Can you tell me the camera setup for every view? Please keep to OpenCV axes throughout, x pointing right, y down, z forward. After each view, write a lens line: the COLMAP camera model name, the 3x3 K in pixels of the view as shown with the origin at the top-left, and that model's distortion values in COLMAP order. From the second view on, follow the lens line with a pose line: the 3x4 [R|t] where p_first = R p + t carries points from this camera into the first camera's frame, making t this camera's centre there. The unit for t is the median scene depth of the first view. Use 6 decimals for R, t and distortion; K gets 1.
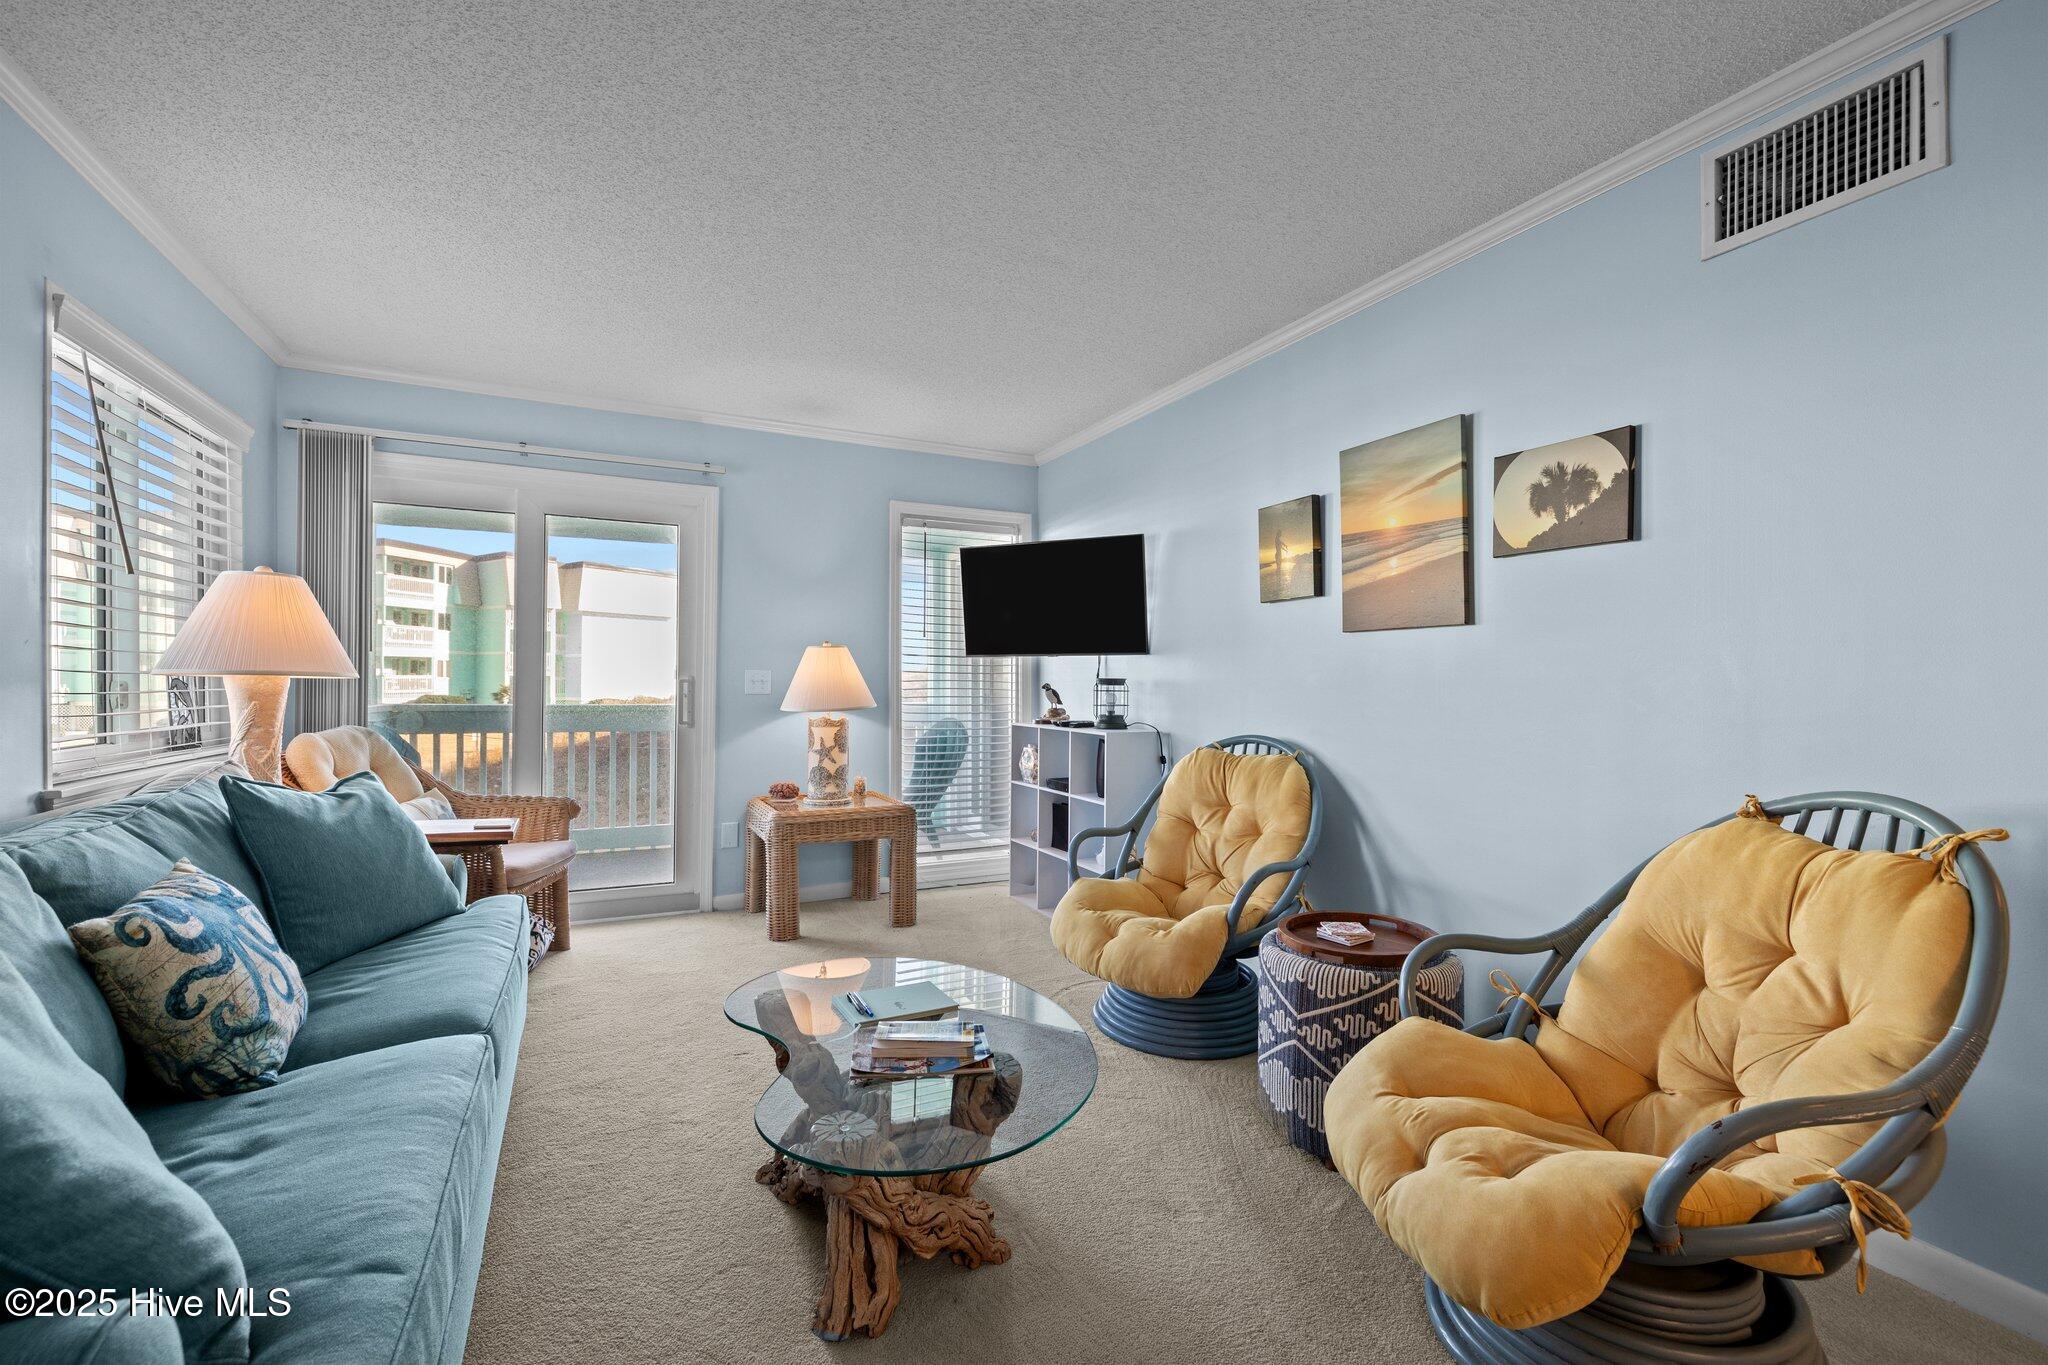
lens RADIAL K [[857.4, 0, 1024.0], [0, 857.4, 682.5], [0, 0, 1]] dist [-0.000408, -0.000055]
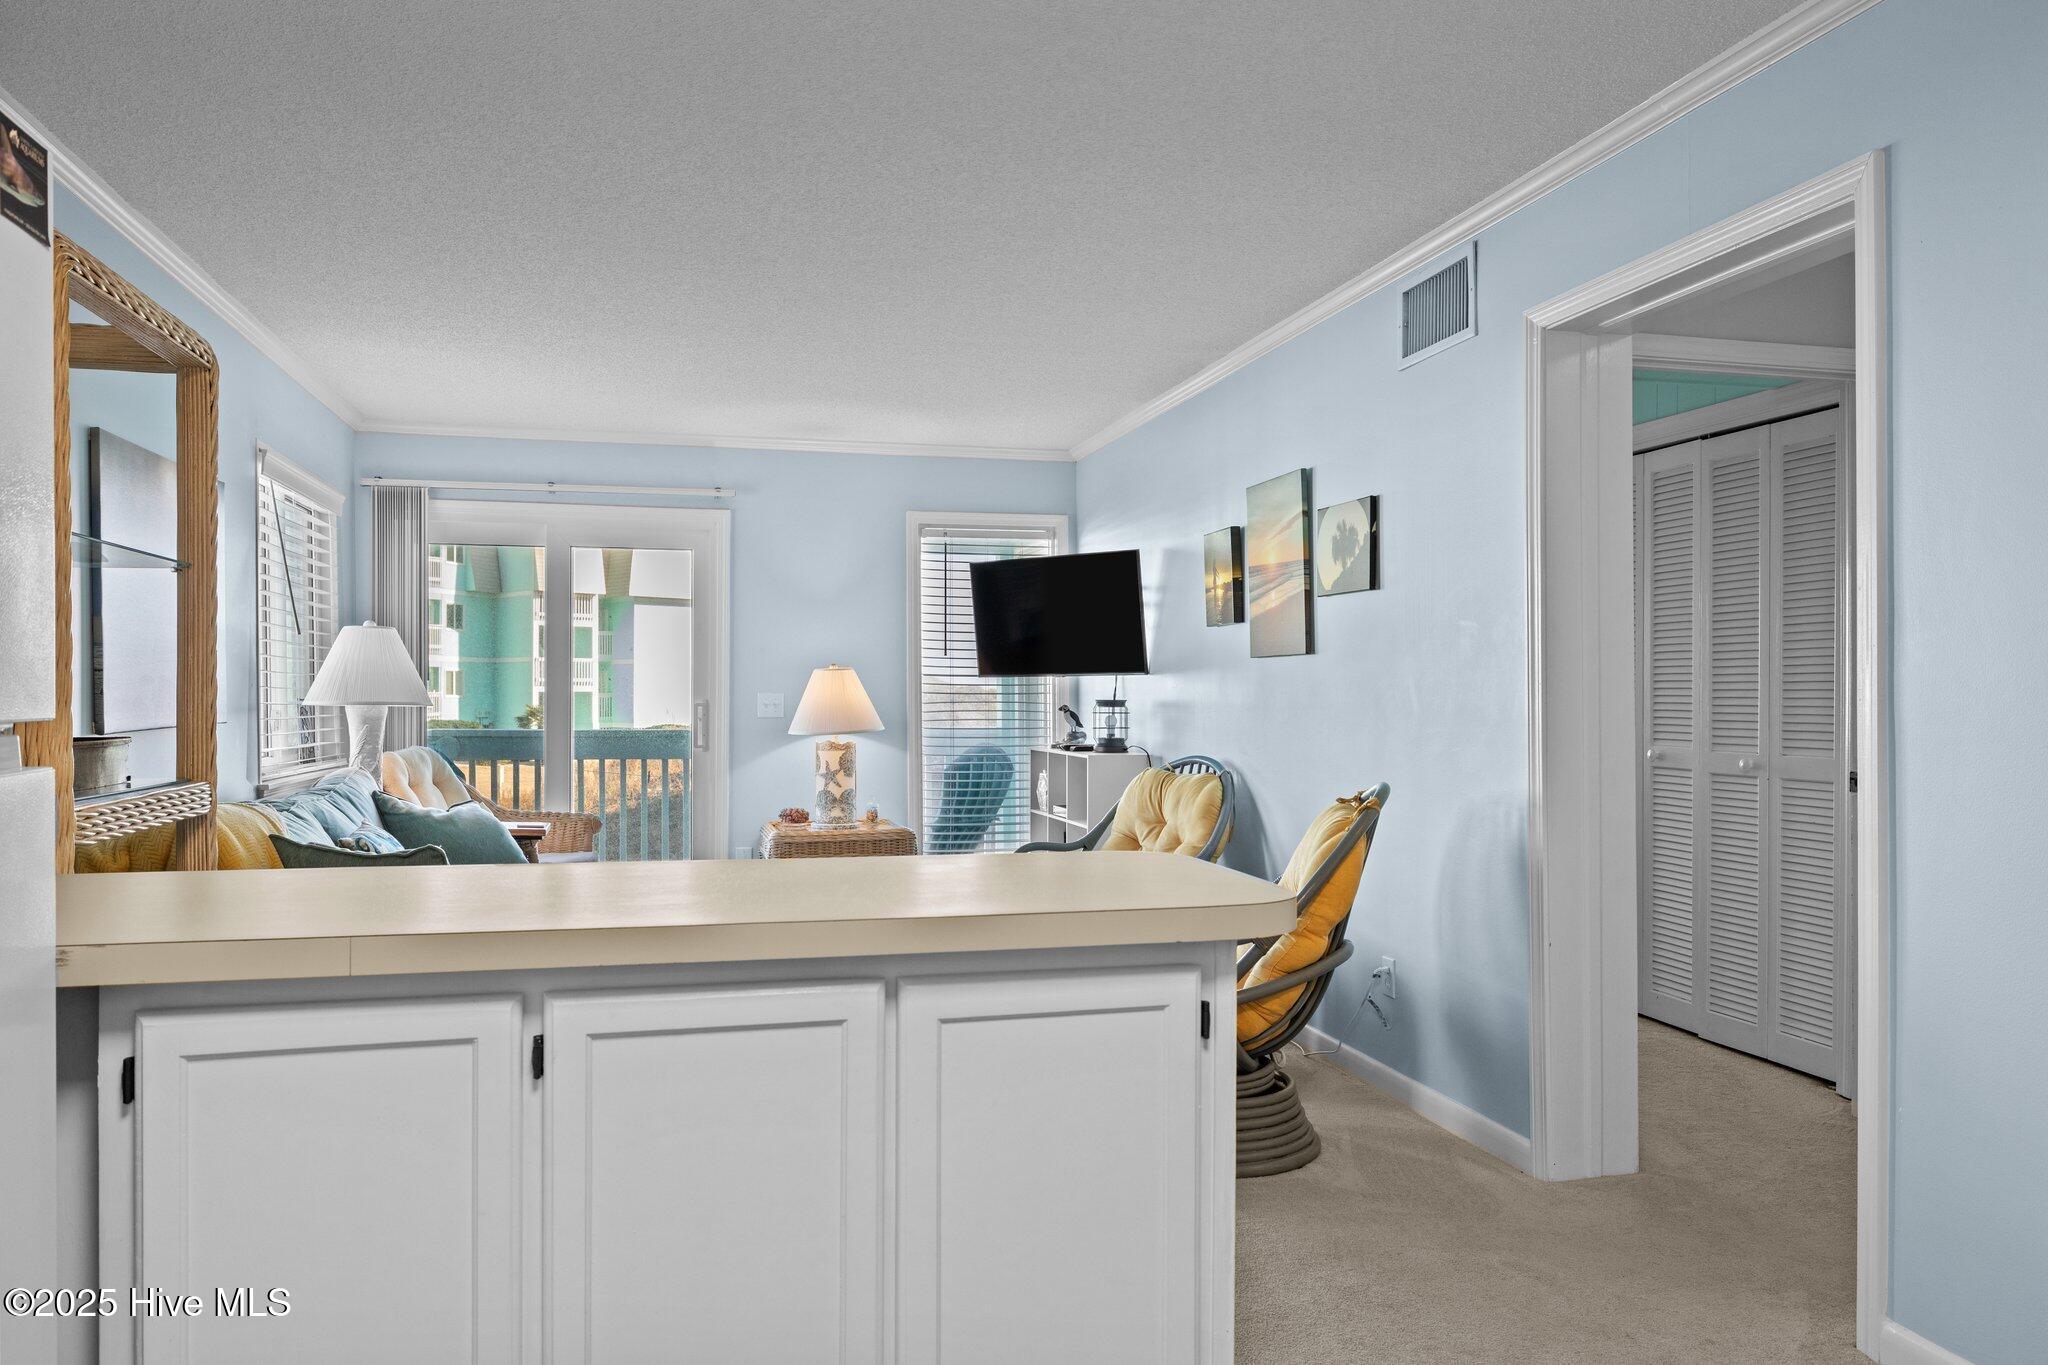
lens RADIAL K [[1405.1, 0, 1018.7], [0, 1405.1, 703.2], [0, 0, 1]] dist [0.001470, 0.000301]
pose [[0.977757, -0.005480, -0.209668, 0.332139], [0.006385, 0.999973, 0.003639, -0.007464], [0.209643, -0.004897, 0.977766, -0.560079]]
